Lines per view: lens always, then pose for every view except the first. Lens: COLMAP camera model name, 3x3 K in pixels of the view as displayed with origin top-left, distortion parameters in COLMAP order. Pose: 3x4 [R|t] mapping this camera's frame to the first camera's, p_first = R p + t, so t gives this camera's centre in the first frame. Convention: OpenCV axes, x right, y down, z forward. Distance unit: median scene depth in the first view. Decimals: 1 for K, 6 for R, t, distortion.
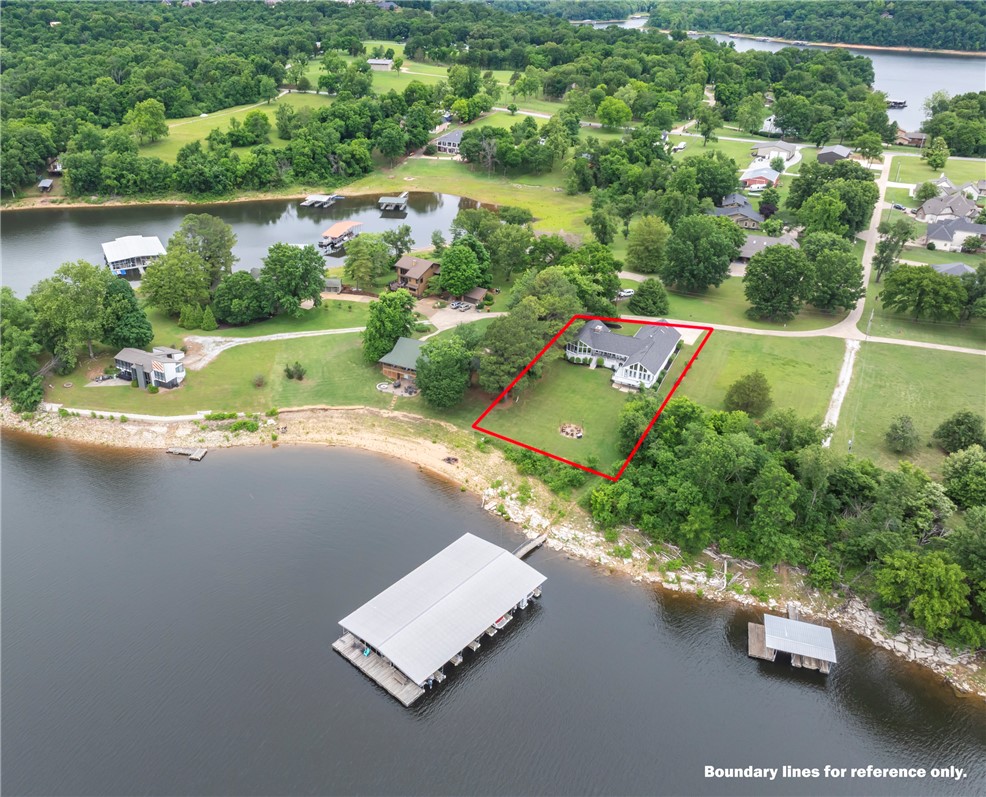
lens RADIAL K [[833.2, 0, 493.0], [0, 833.2, 398.5], [0, 0, 1]] dist [-0.026903, 0.015872]
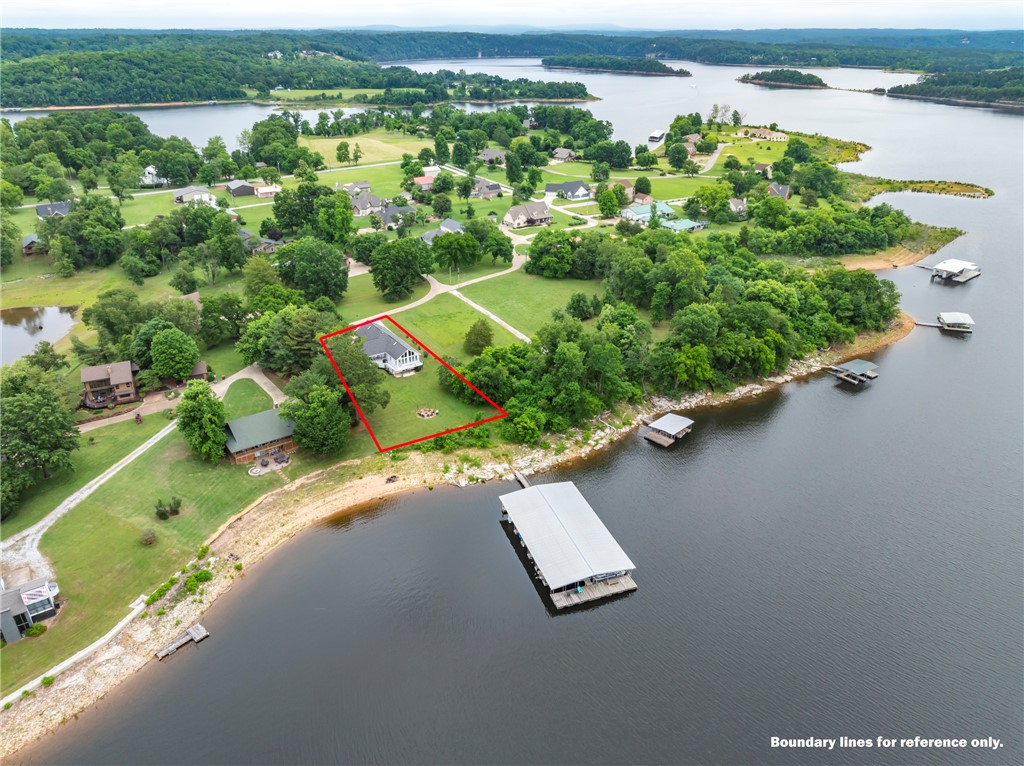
lens RADIAL K [[711.9, 0, 515.5], [0, 711.9, 404.0], [0, 0, 1]] dist [-0.049258, 0.034117]
pose [[0.442325, -0.419330, 0.792787, -0.648626], [0.416916, 0.878785, 0.232204, -0.155701], [-0.794059, 0.227815, 0.563534, 0.300695]]
